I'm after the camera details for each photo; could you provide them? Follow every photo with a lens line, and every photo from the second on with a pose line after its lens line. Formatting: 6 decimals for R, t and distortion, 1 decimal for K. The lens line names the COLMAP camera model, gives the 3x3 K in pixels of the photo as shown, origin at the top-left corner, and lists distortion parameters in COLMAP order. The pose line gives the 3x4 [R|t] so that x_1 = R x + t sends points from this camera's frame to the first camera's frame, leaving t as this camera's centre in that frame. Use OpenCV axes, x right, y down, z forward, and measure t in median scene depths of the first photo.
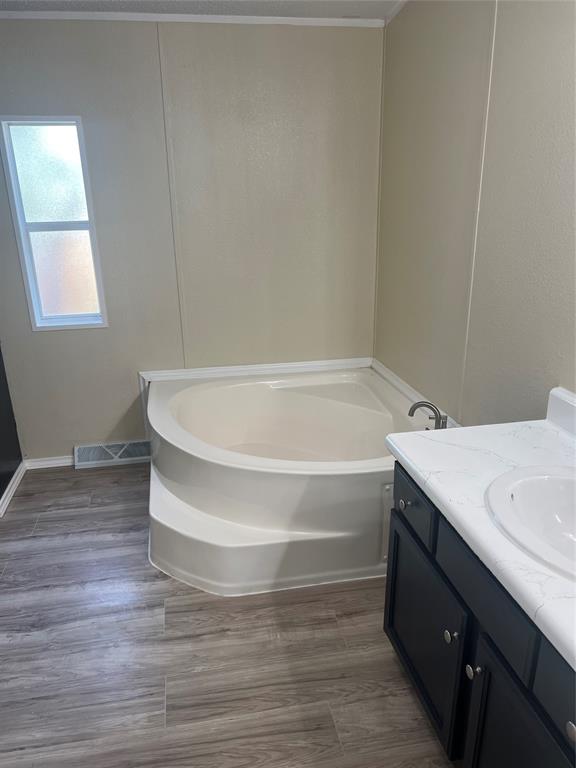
lens RADIAL K [[581.6, 0, 288.0], [0, 581.6, 384.0], [0, 0, 1]] dist [0.053930, -0.044757]
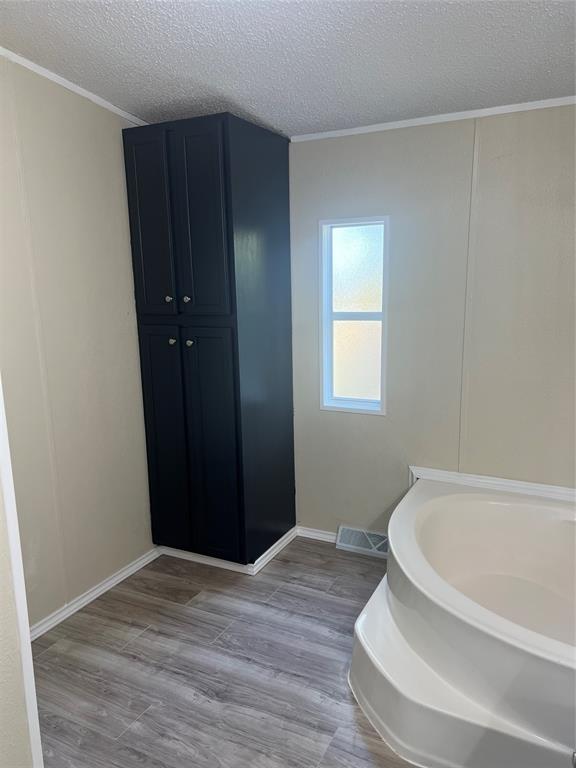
lens RADIAL K [[581.6, 0, 288.0], [0, 581.6, 384.0], [0, 0, 1]] dist [0.053930, -0.044757]
pose [[0.789753, 0.114848, -0.602578, 0.182153], [-0.188515, 0.980221, -0.060247, -0.069847], [0.583740, 0.161175, 0.795783, 0.123681]]
